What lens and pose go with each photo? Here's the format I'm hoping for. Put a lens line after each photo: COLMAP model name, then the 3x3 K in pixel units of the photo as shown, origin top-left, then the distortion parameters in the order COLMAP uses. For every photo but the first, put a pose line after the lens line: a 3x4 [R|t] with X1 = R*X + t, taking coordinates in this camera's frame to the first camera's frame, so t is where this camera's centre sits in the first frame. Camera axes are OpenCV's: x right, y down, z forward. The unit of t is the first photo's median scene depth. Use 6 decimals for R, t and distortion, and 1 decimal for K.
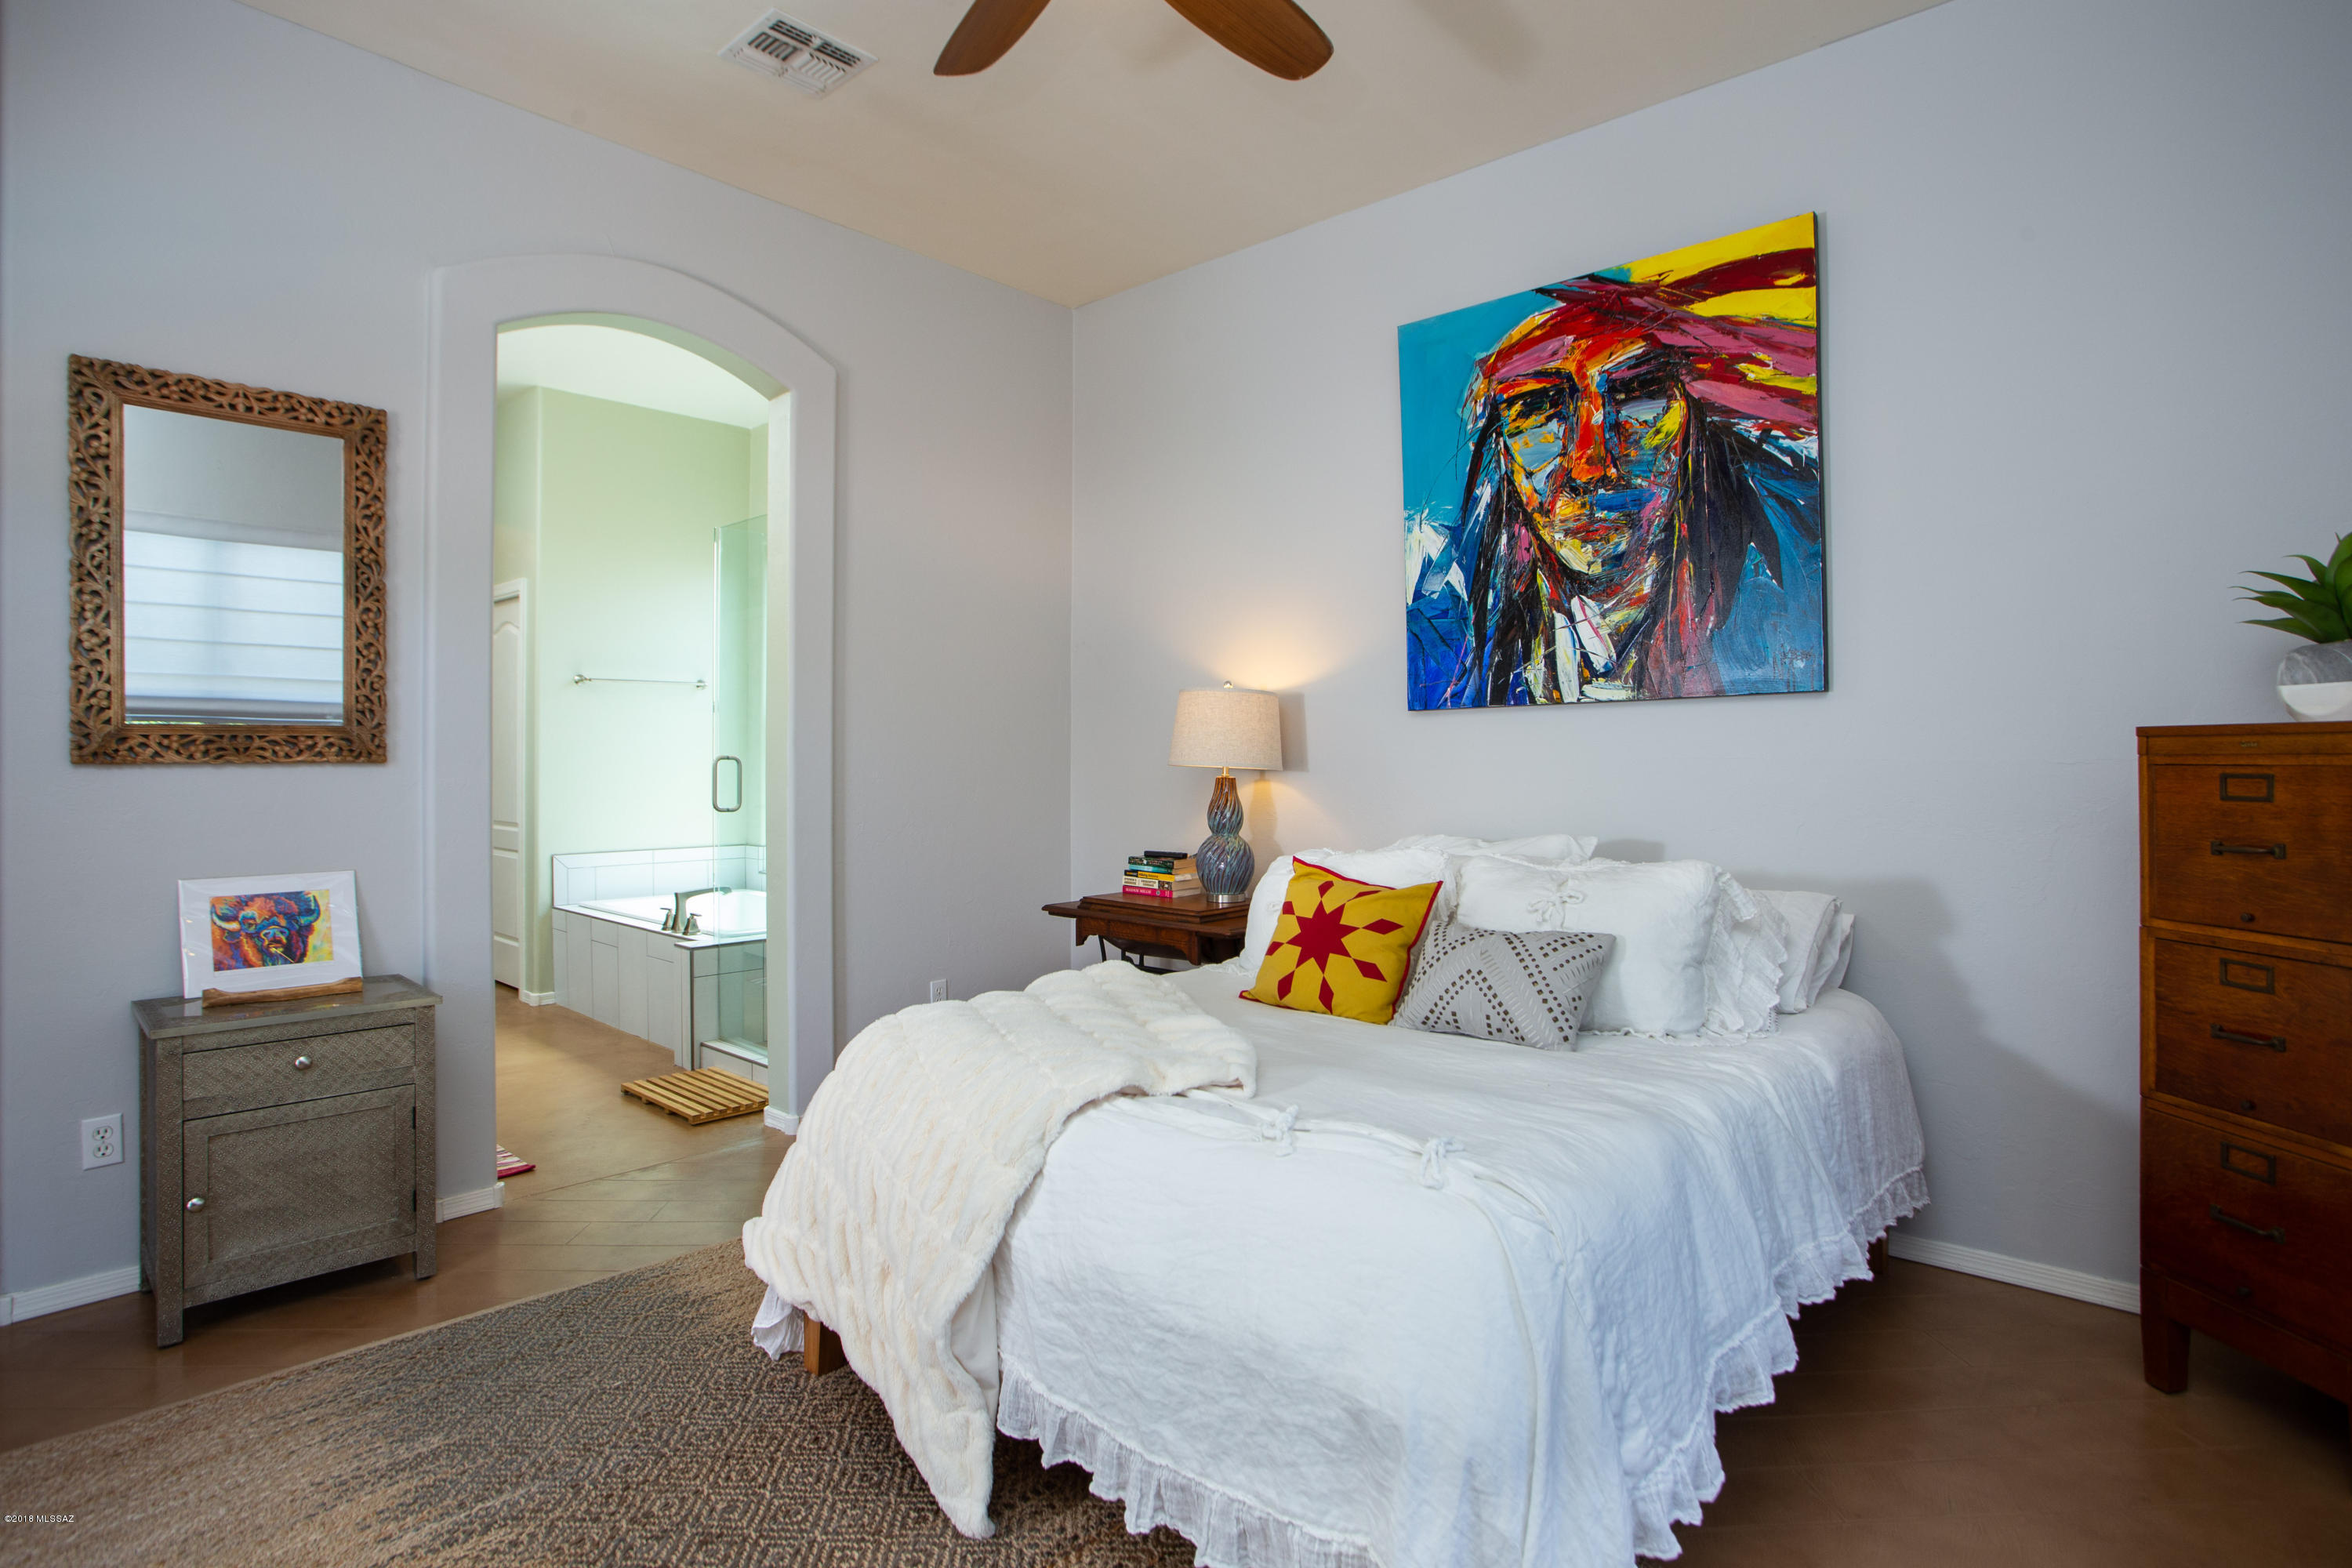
lens RADIAL K [[1240.5, 0, 1176.5], [0, 1240.5, 767.3], [0, 0, 1]] dist [-0.002237, 0.000669]
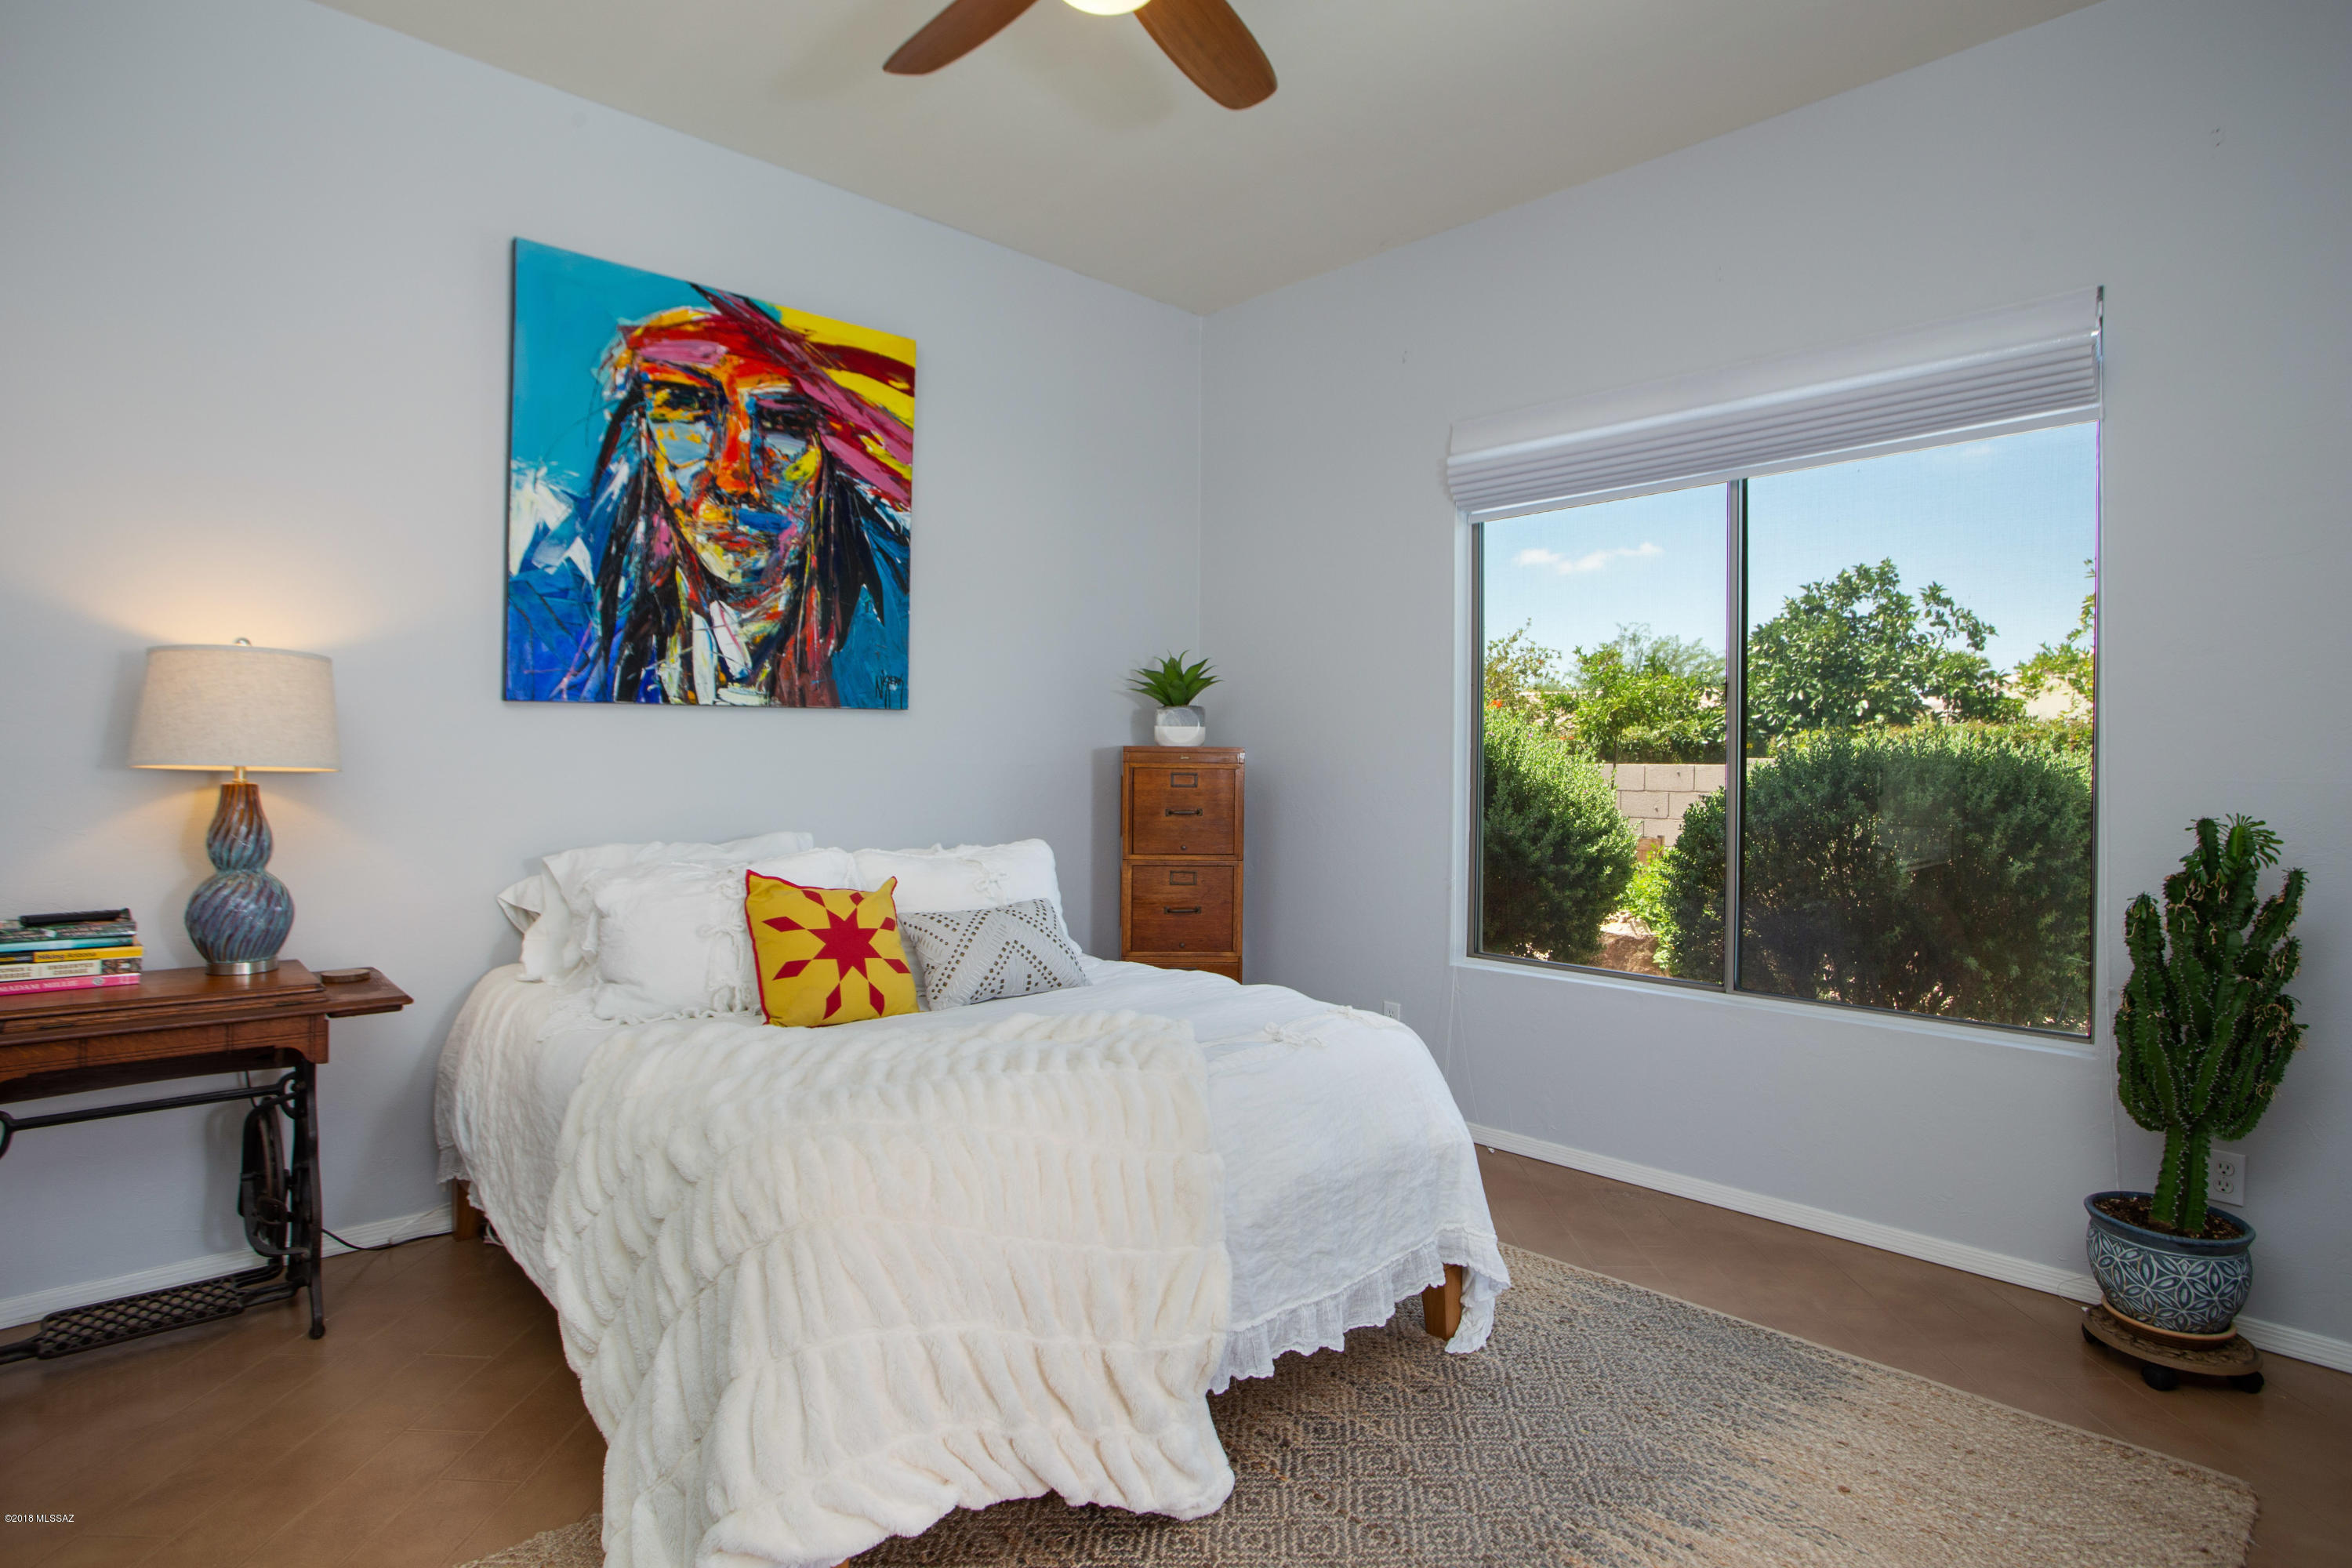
lens RADIAL K [[1271.8, 0, 1176.0], [0, 1271.8, 784.0], [0, 0, 1]] dist [0.000630, 0.000369]
pose [[0.098139, -0.018708, 0.994997, -0.688548], [-0.004601, 0.999804, 0.019253, -0.008954], [-0.995162, -0.006467, 0.098034, 0.516739]]
